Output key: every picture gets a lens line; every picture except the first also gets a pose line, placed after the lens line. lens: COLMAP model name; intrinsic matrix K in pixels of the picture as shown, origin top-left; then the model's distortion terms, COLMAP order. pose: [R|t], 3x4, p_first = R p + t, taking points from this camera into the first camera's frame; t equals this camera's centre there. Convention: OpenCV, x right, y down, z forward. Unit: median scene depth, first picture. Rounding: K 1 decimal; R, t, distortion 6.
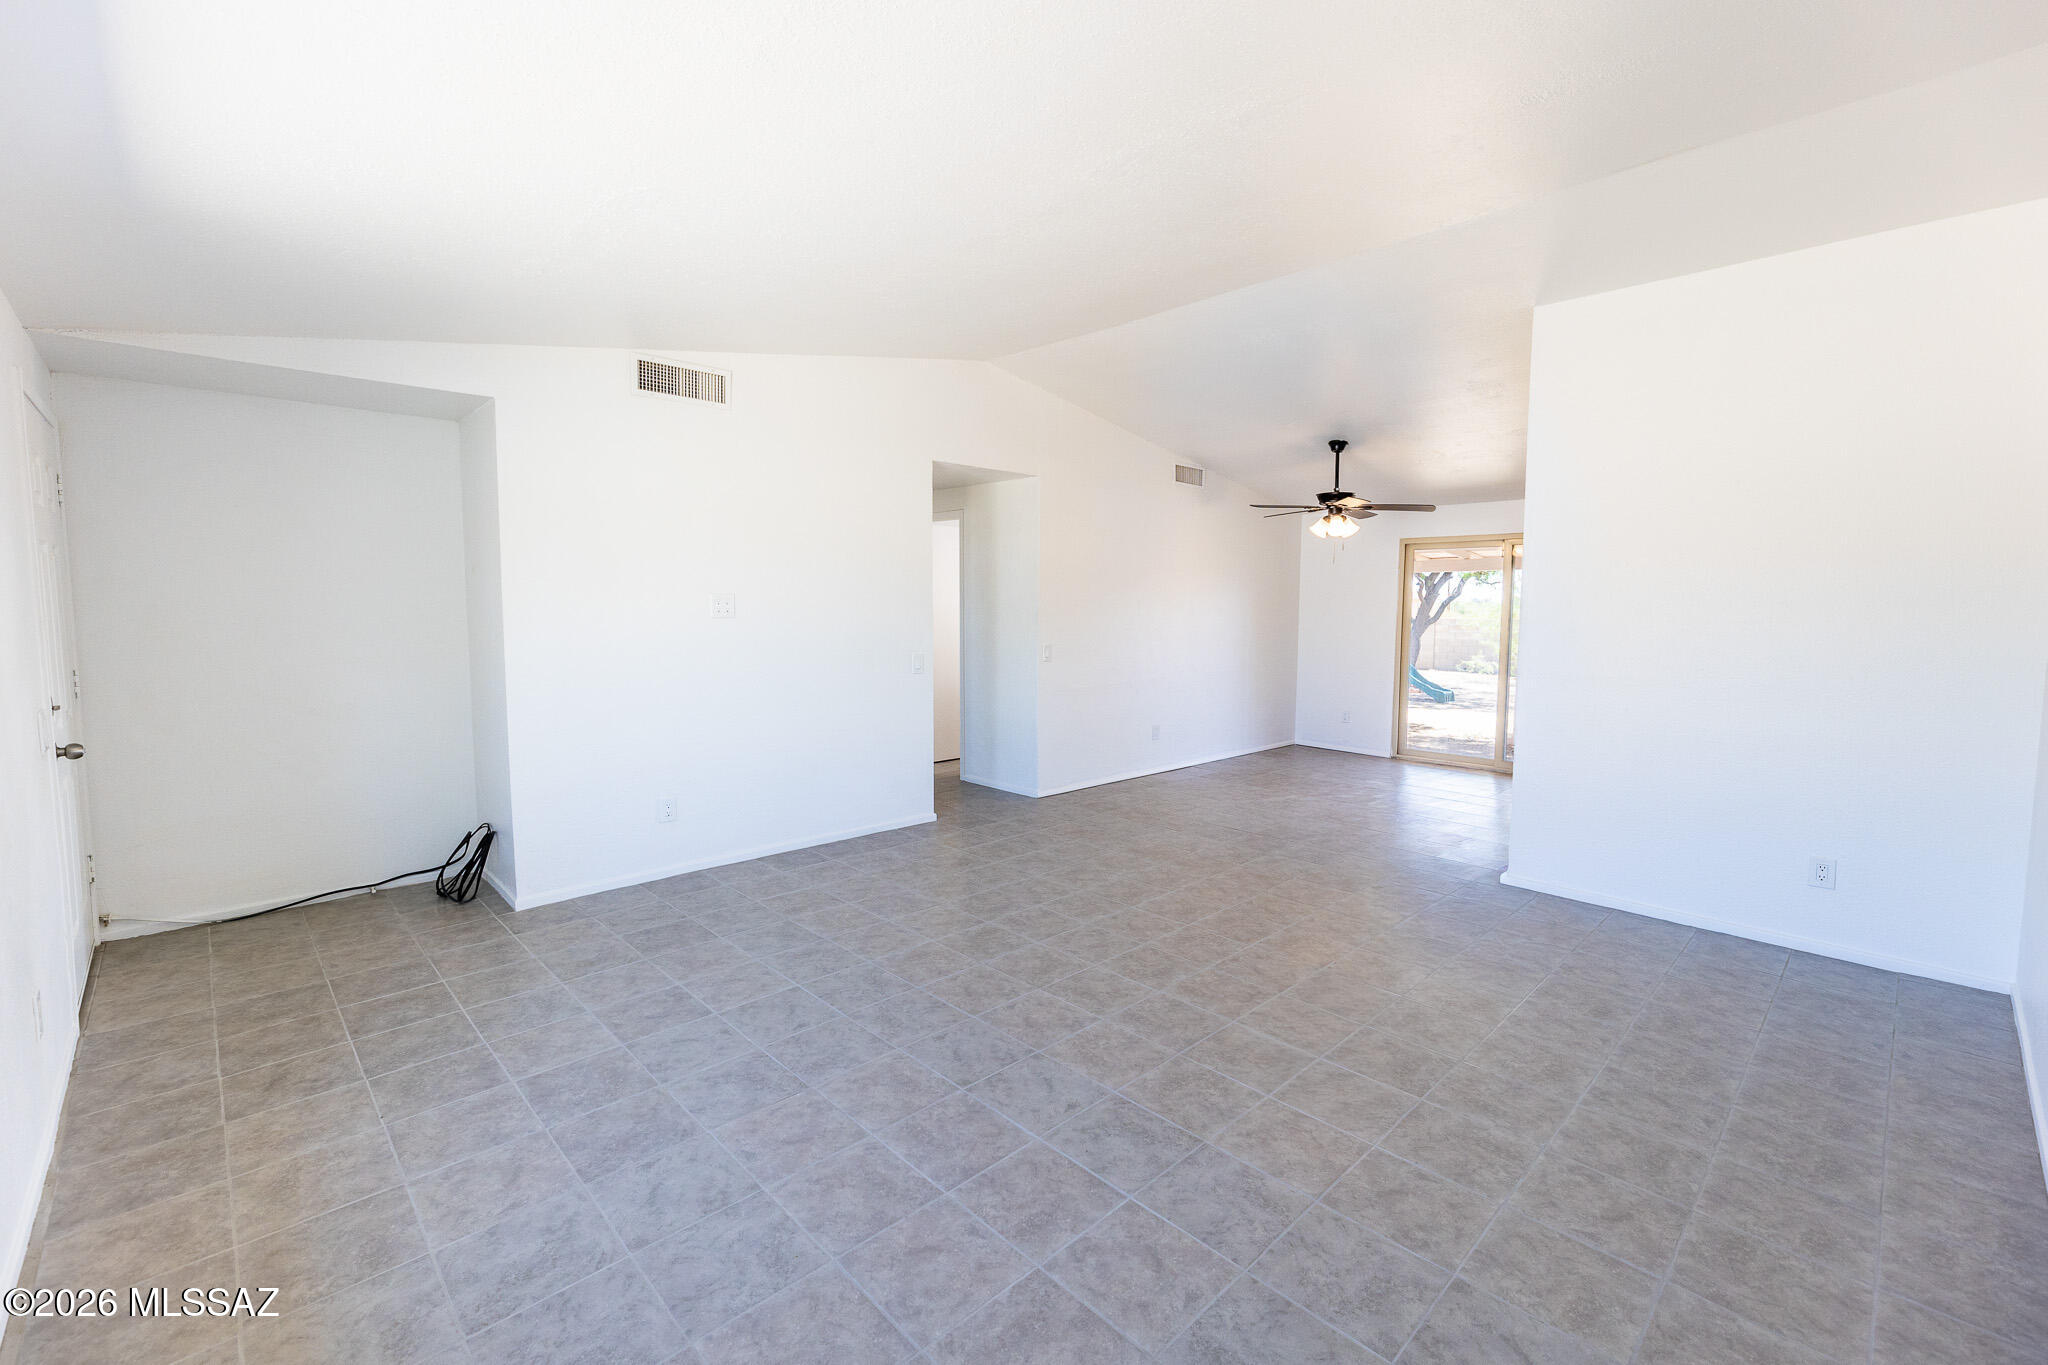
lens RADIAL K [[889.1, 0, 1017.3], [0, 889.1, 676.3], [0, 0, 1]] dist [-0.003640, -0.000455]
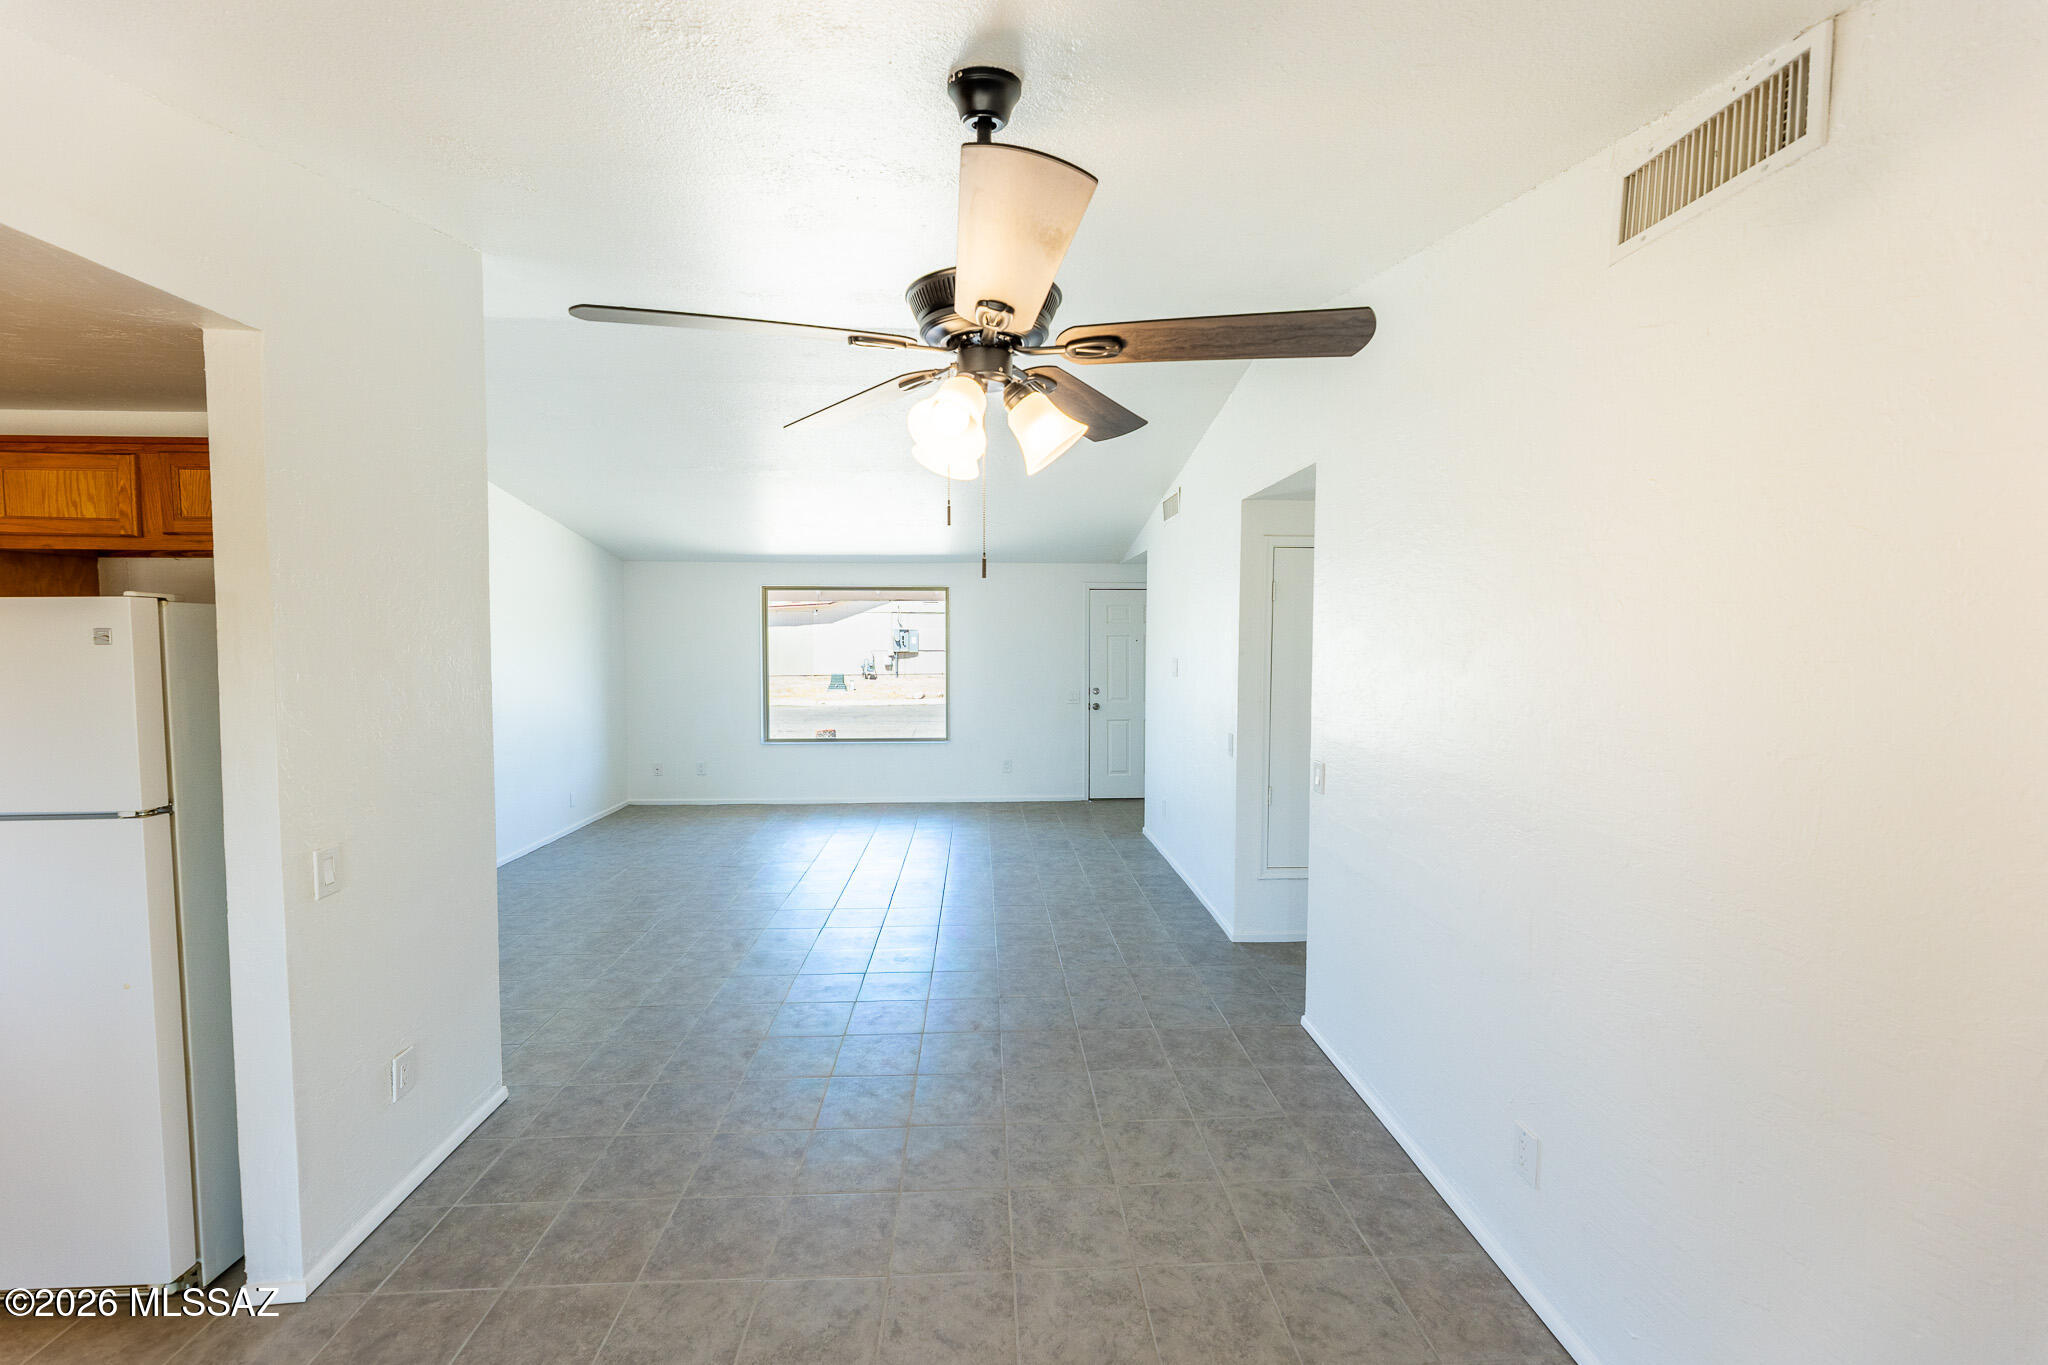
lens RADIAL K [[818.5, 0, 1010.4], [0, 818.5, 684.7], [0, 0, 1]] dist [-0.000697, -0.000064]
pose [[-0.666058, 0.037434, -0.744960, 1.130455], [-0.067841, 0.991560, 0.110481, -0.265636], [0.742808, 0.124126, -0.657897, 2.514028]]
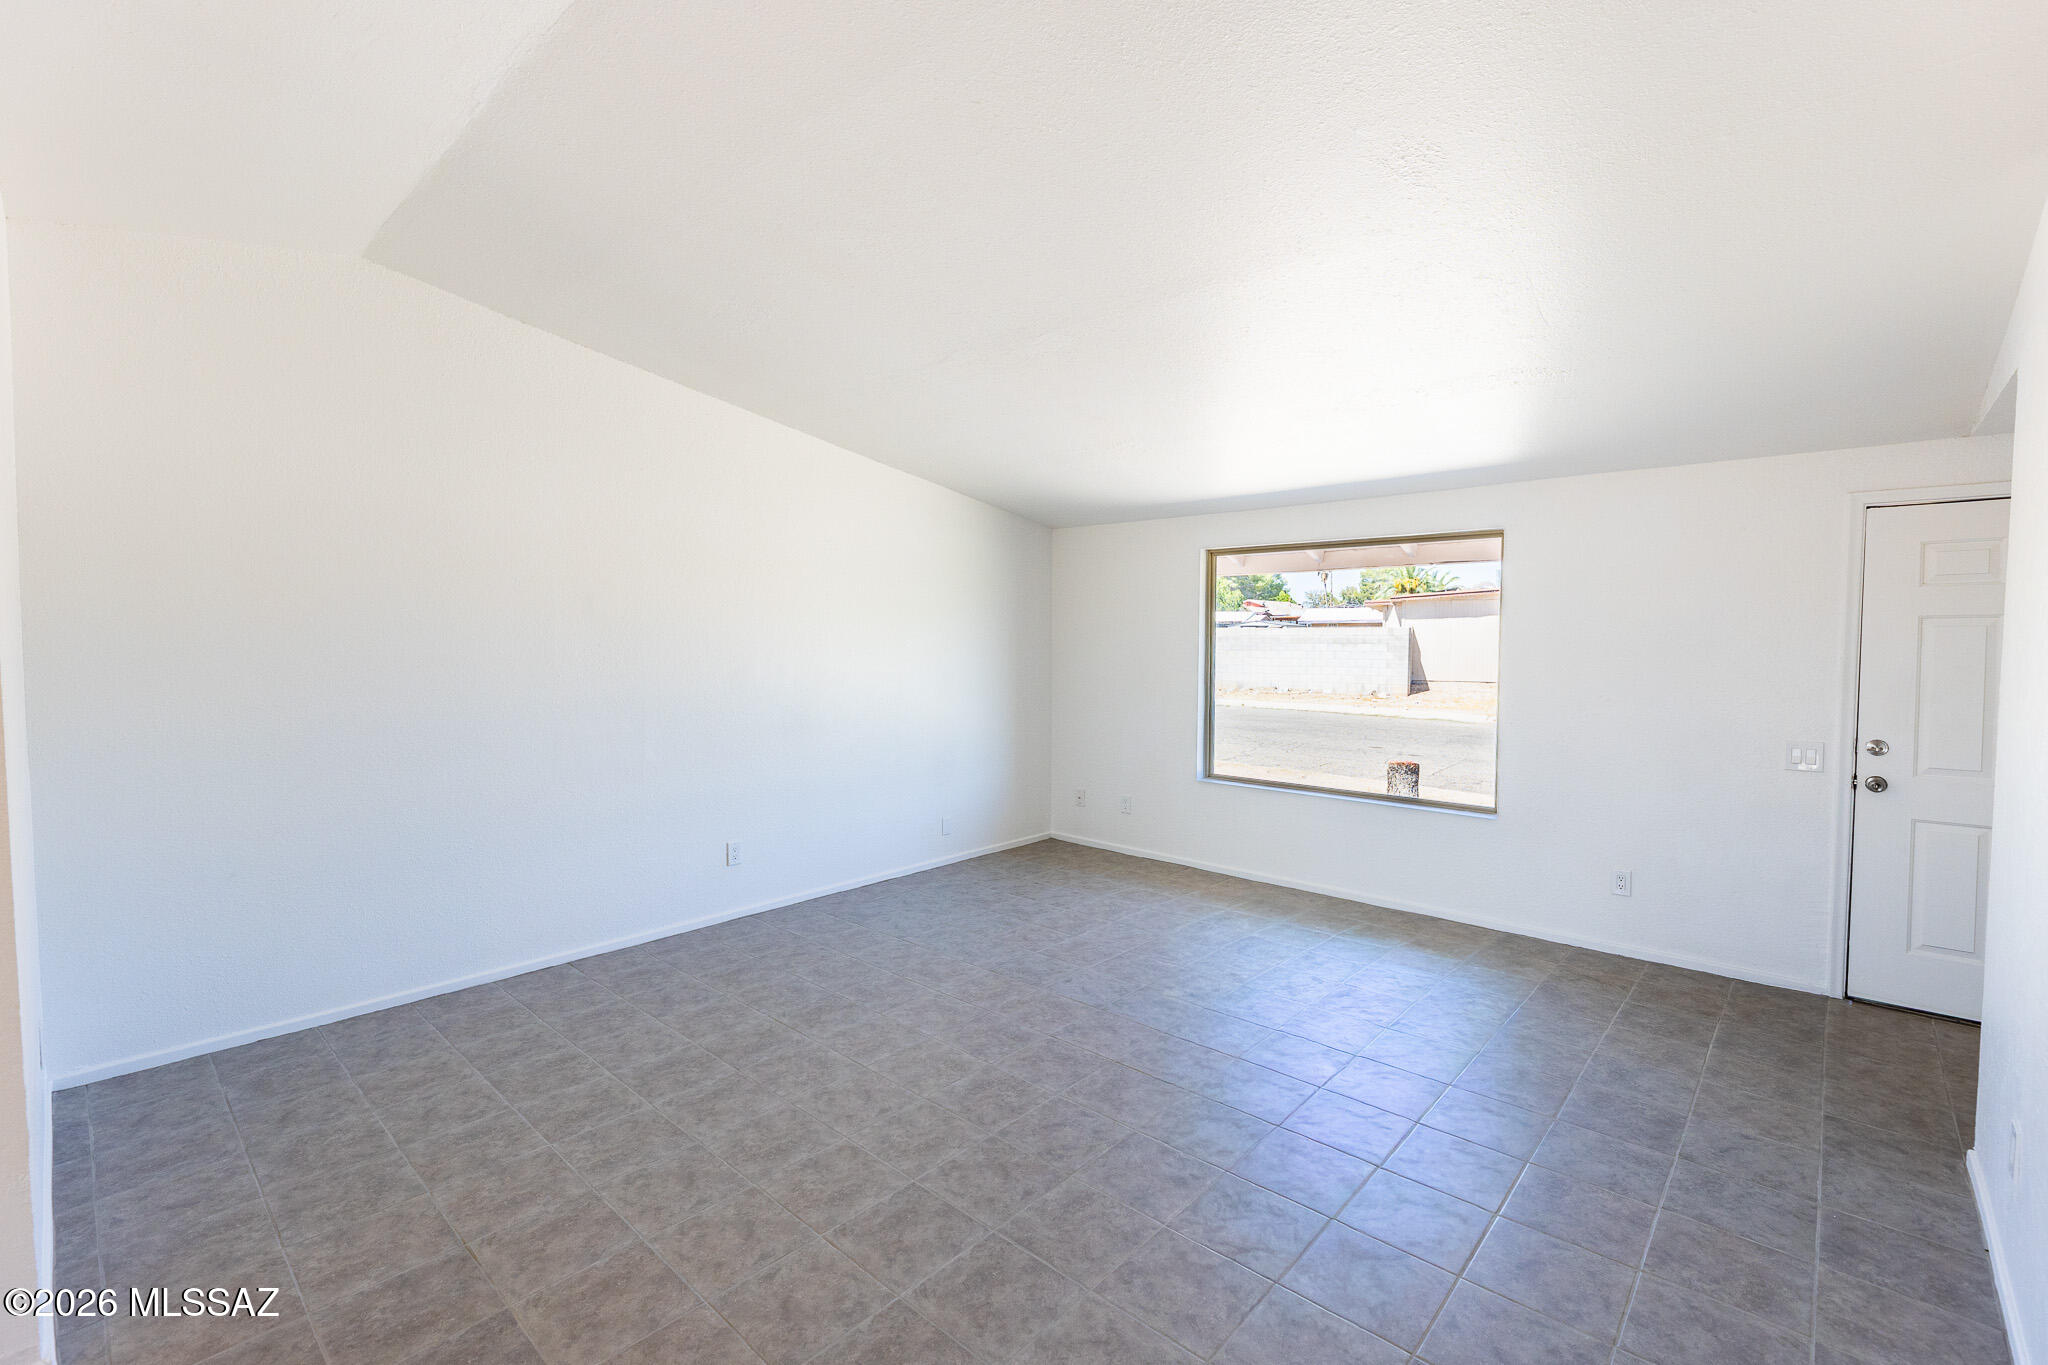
lens RADIAL K [[889.1, 0, 1017.3], [0, 889.1, 676.3], [0, 0, 1]] dist [-0.003640, -0.000455]
pose [[-0.998228, -0.003790, -0.059377, 0.207536], [-0.011649, 0.991104, 0.132576, -0.214333], [0.058347, 0.133033, -0.989393, 2.091810]]
